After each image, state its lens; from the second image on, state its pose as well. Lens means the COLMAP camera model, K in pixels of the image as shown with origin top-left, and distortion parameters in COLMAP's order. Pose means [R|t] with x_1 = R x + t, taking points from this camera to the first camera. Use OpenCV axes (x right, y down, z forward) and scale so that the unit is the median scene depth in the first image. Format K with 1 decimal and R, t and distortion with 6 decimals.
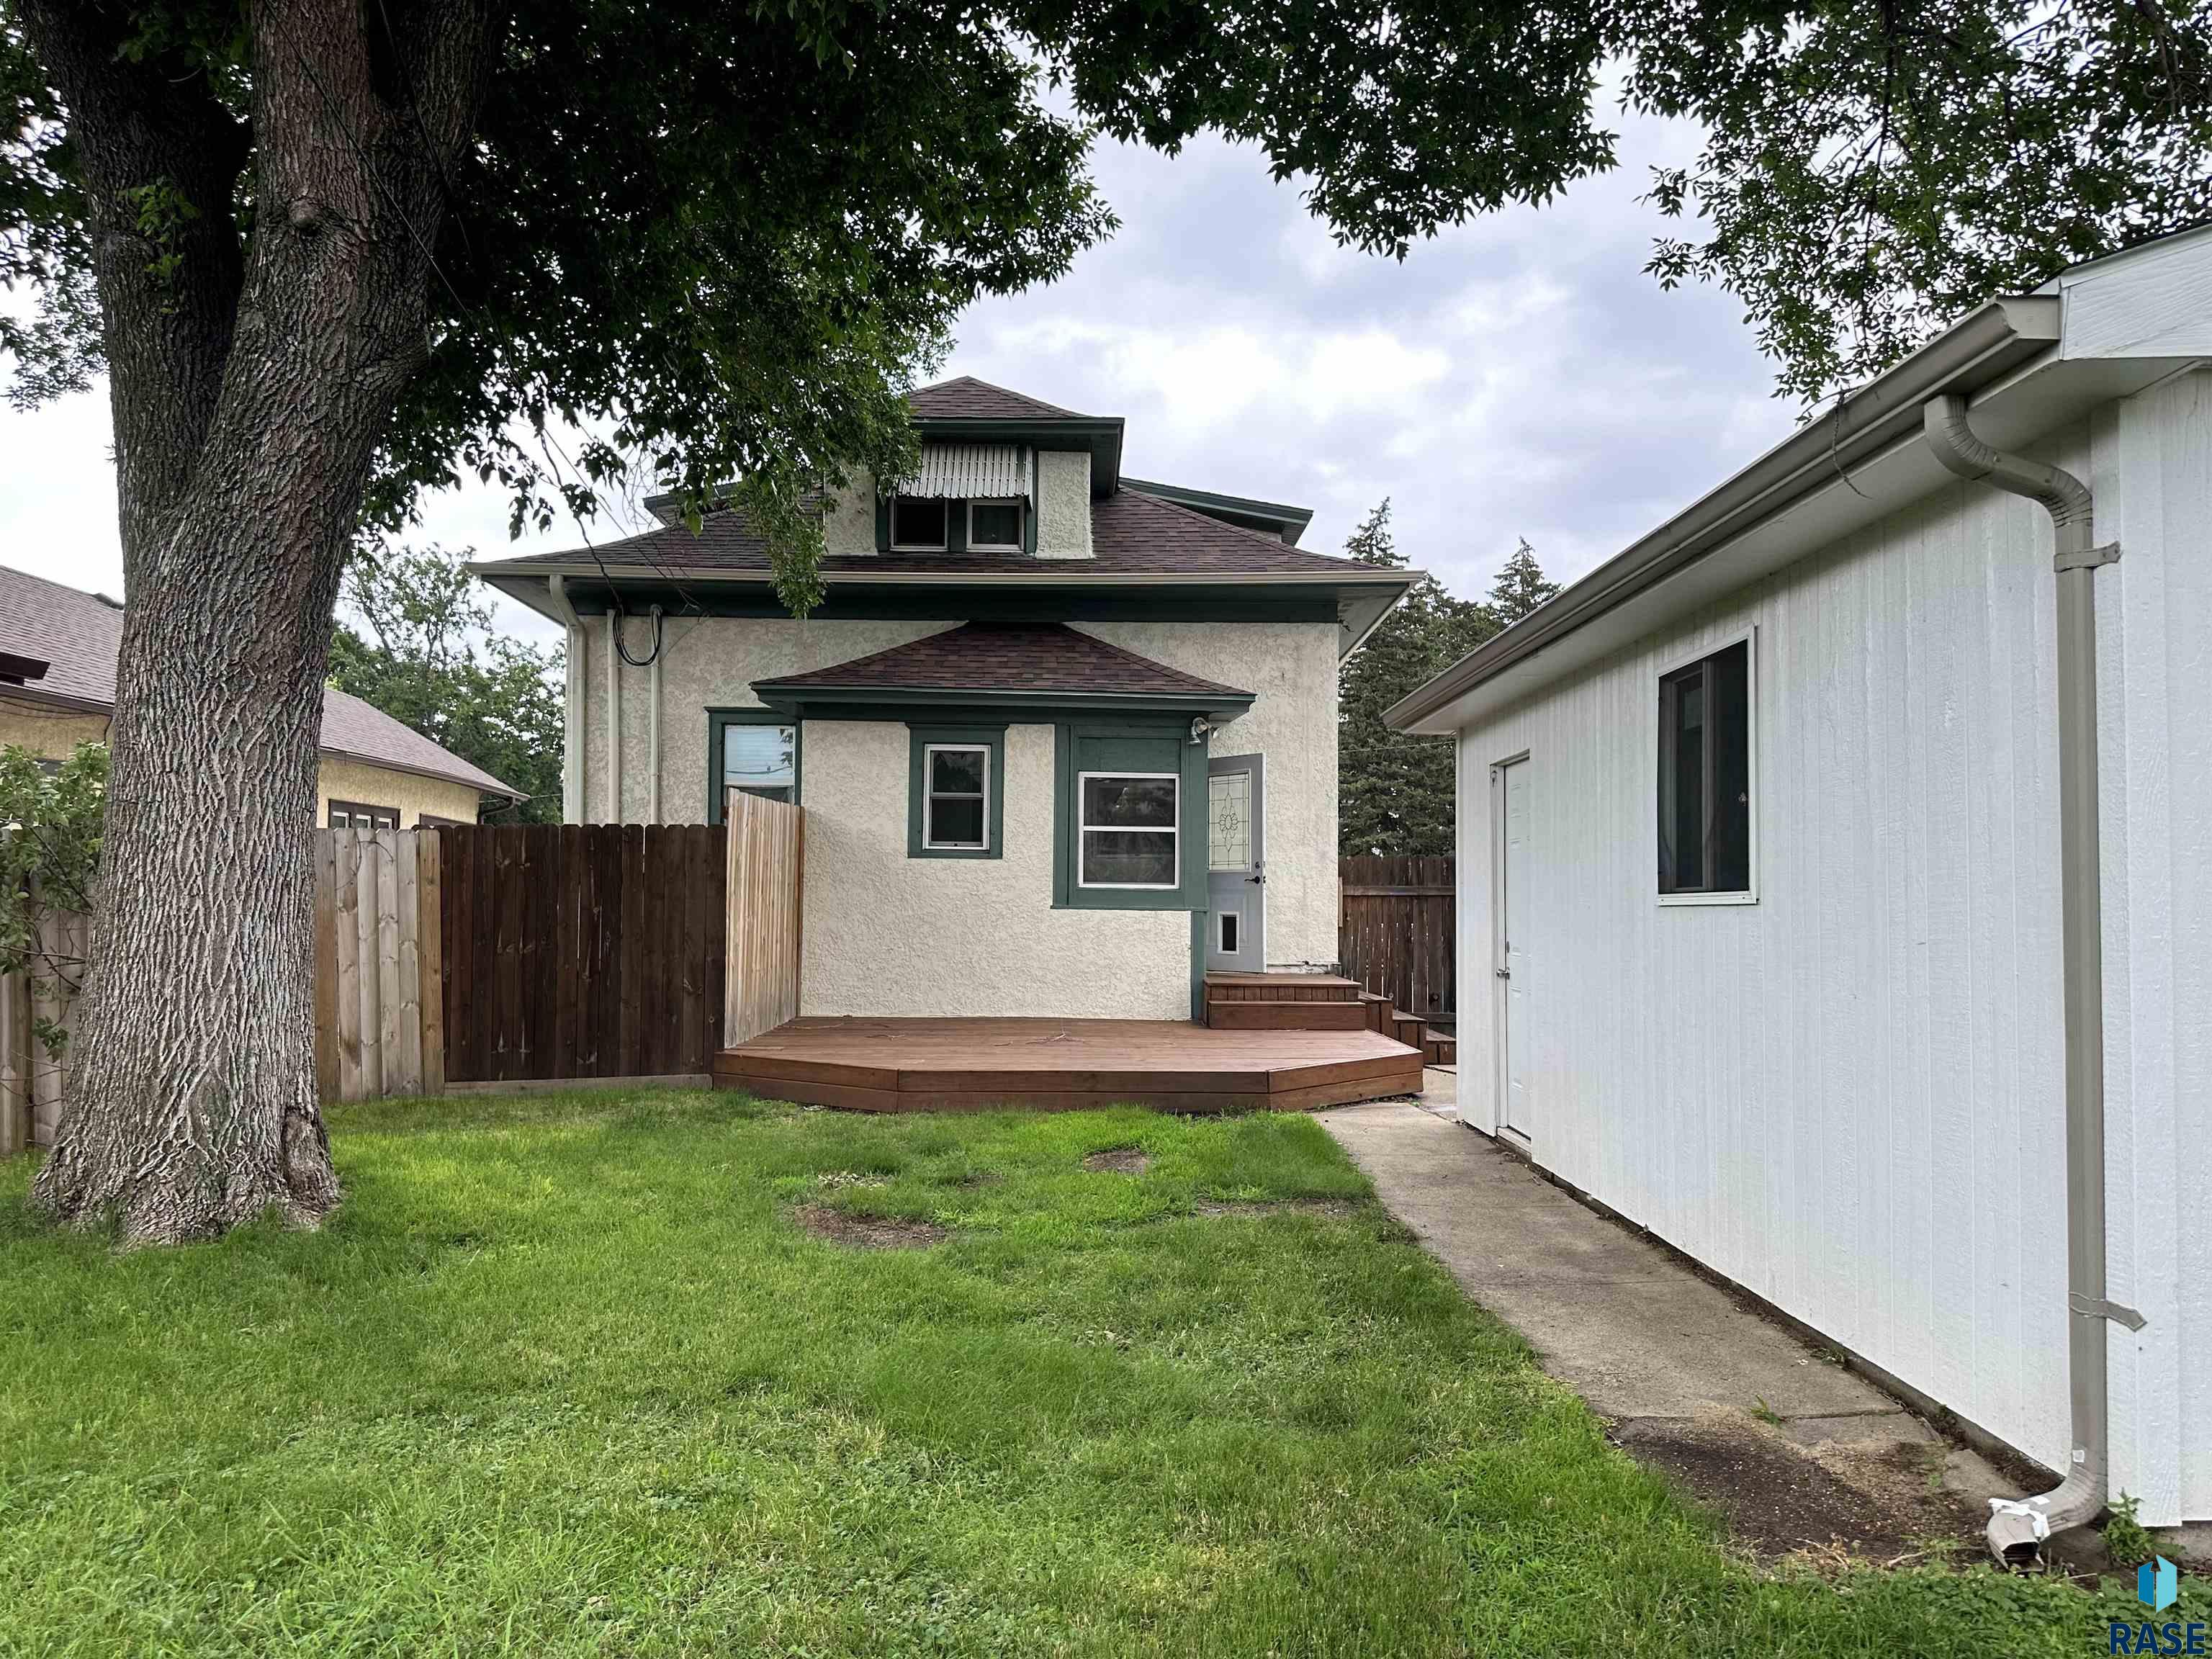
lens RADIAL K [[1564.2, 0, 1097.9], [0, 1564.2, 838.8], [0, 0, 1]] dist [0.037796, -0.028769]
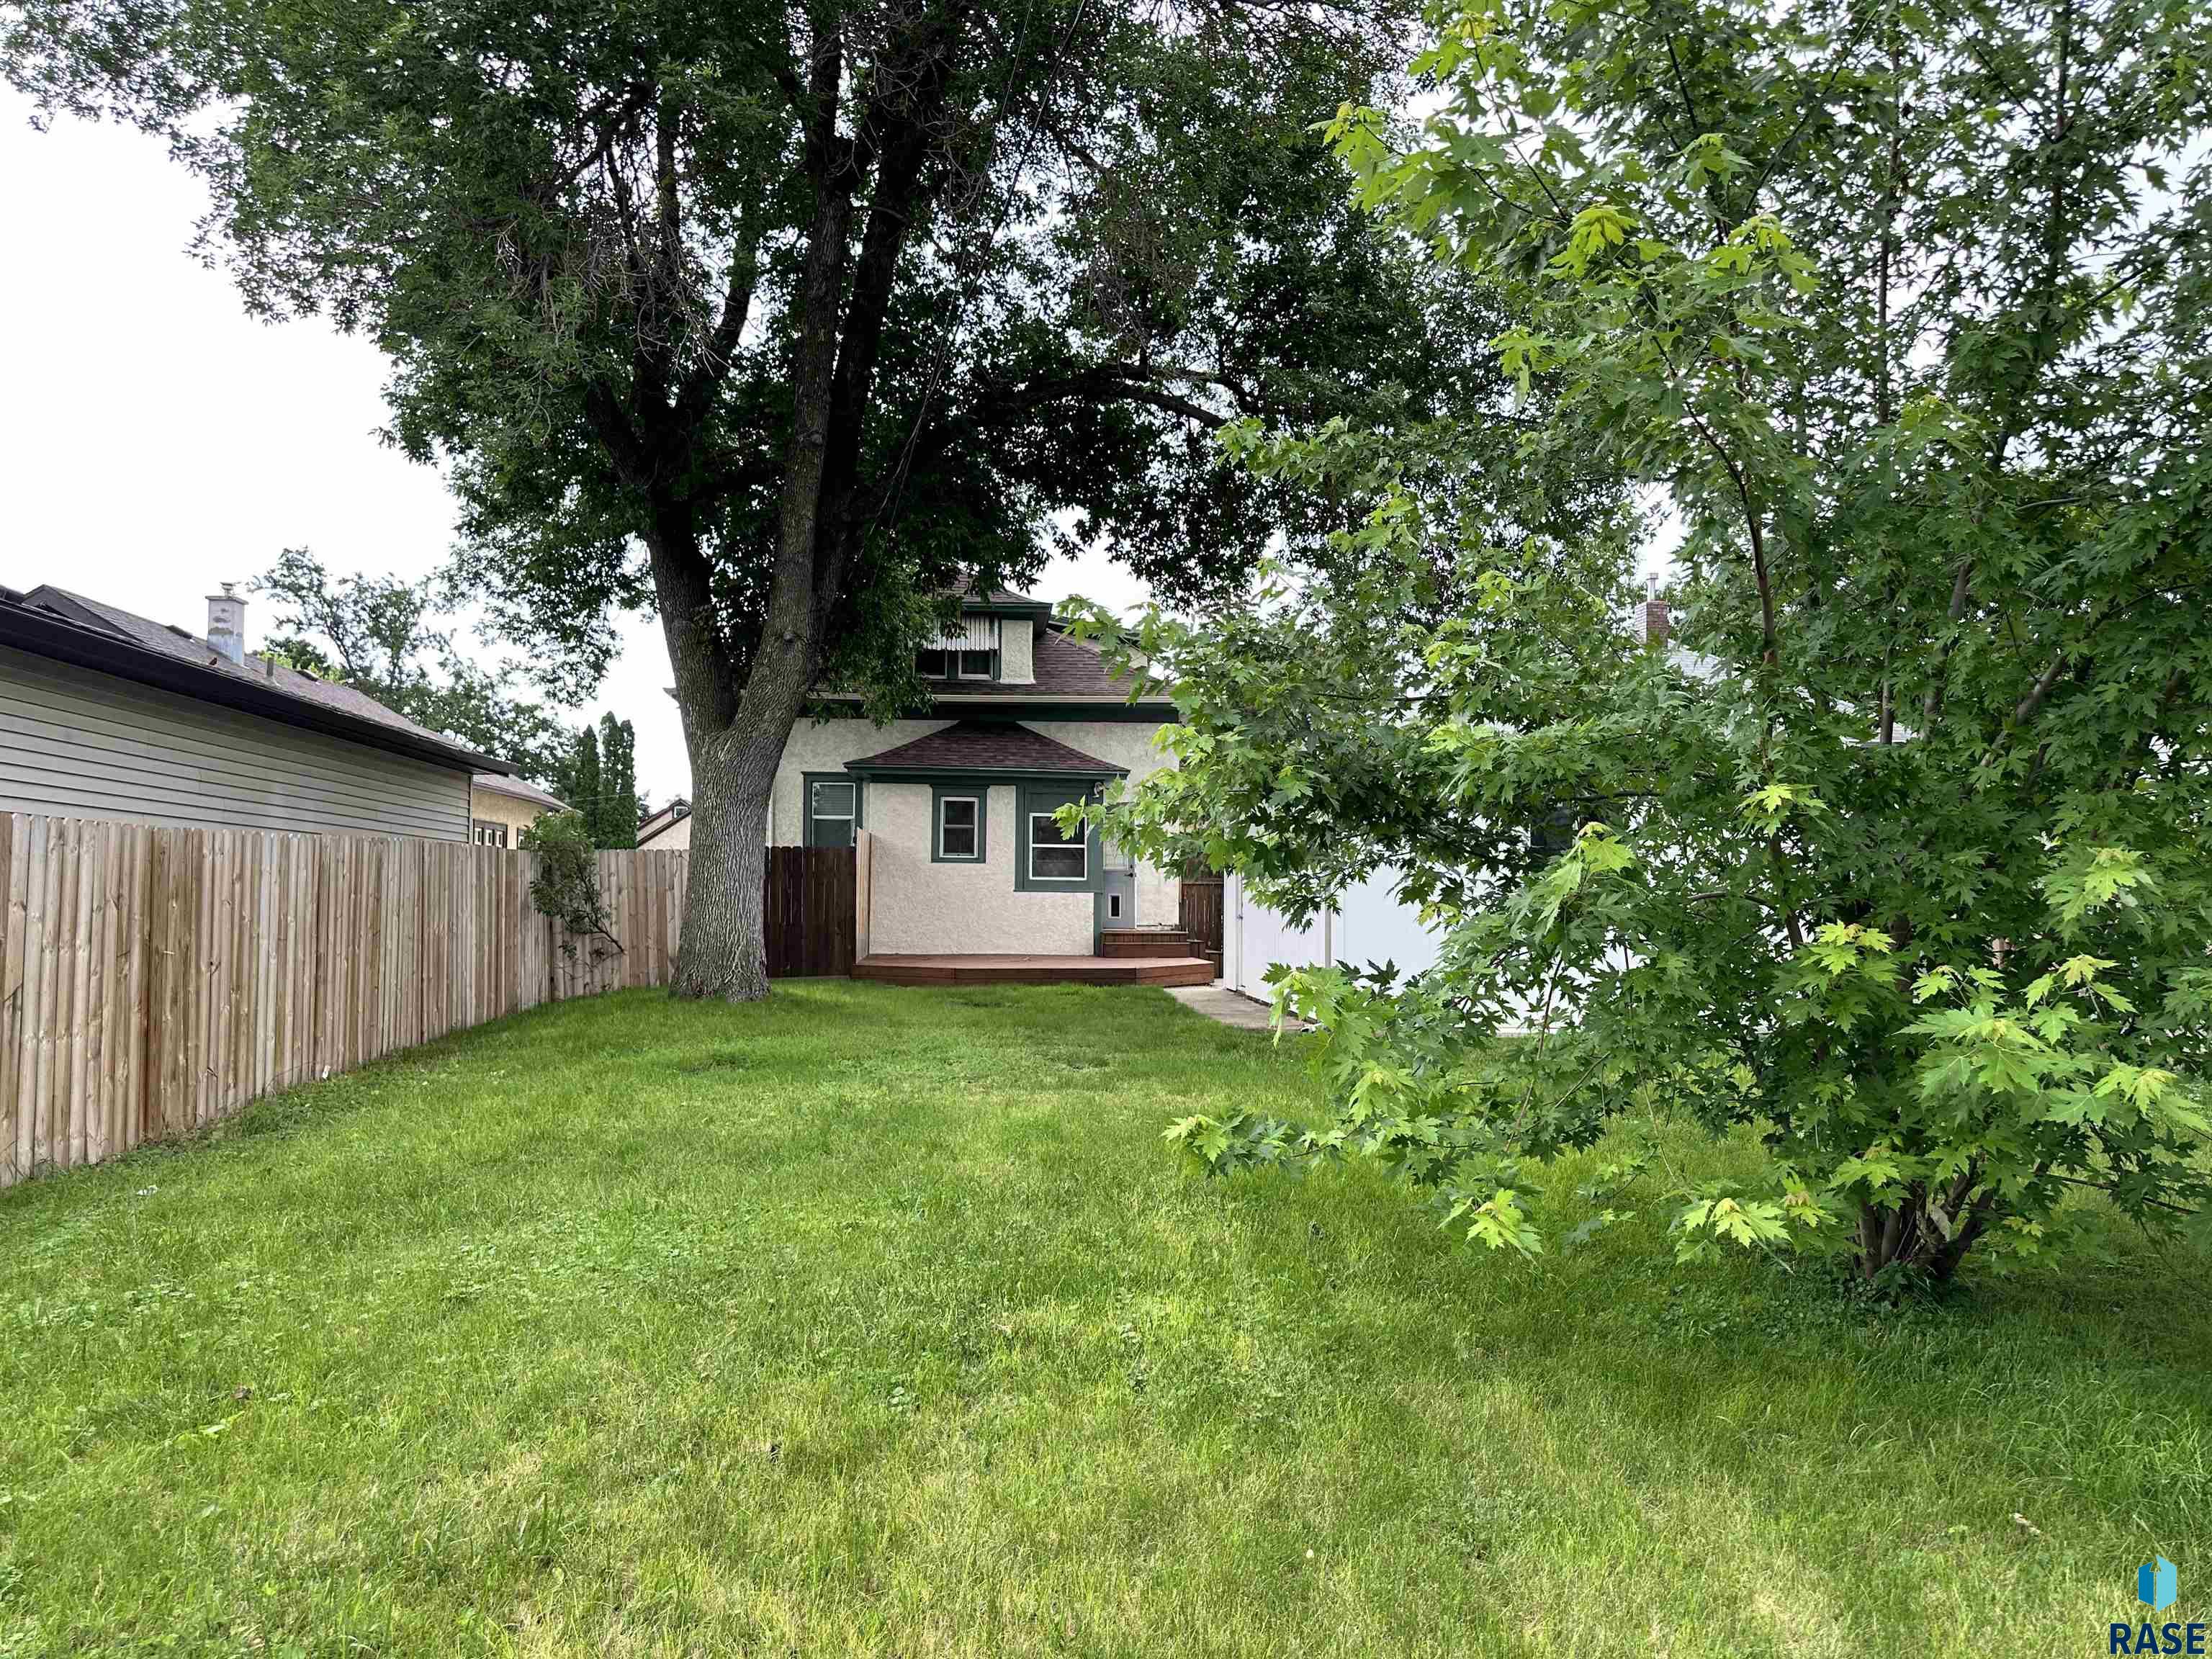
lens RADIAL K [[1564.2, 0, 1122.9], [0, 1564.2, 848.1], [0, 0, 1]] dist [0.037796, -0.028769]
pose [[0.995587, -0.000147, 0.093842, -0.071845], [-0.000615, 0.999967, 0.008086, -0.018057], [-0.093840, -0.008108, 0.995554, -0.743111]]
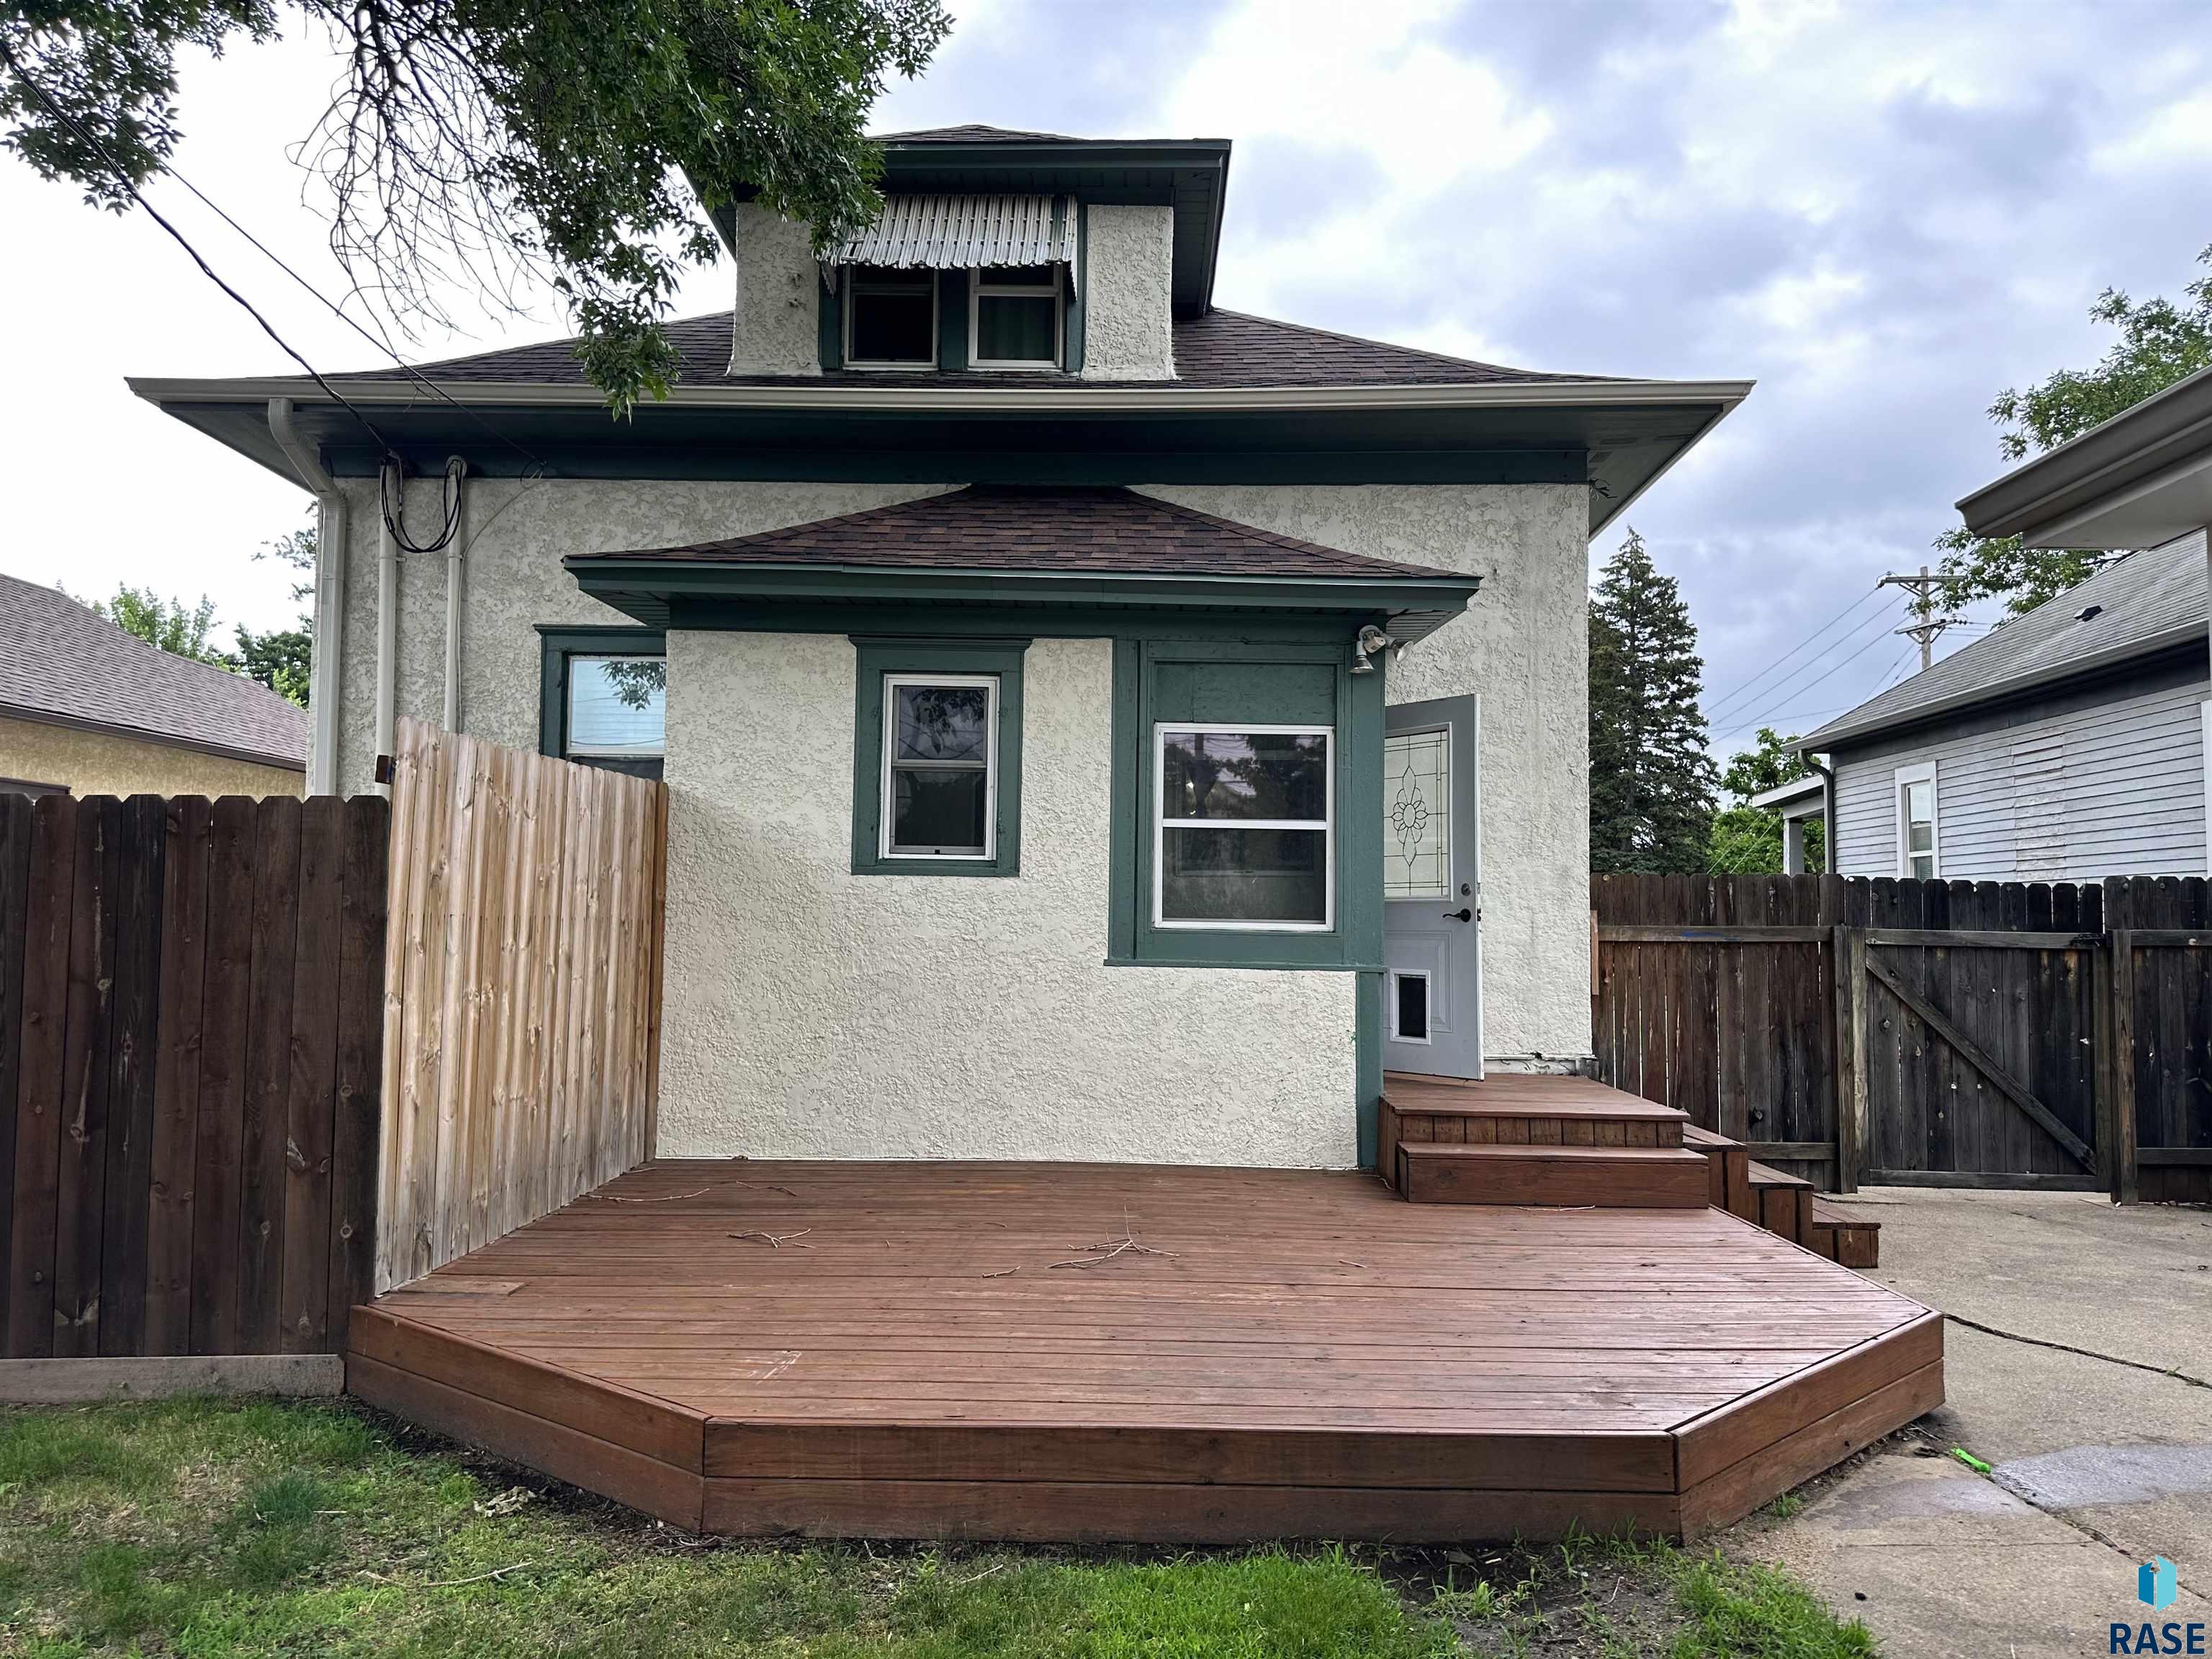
lens RADIAL K [[1564.2, 0, 1127.4], [0, 1564.2, 824.4], [0, 0, 1]] dist [0.037796, -0.028769]
pose [[0.999850, 0.002784, -0.017105, -0.012301], [-0.003195, 0.999705, -0.024078, 0.007371], [0.017033, 0.024129, 0.999564, 0.432008]]
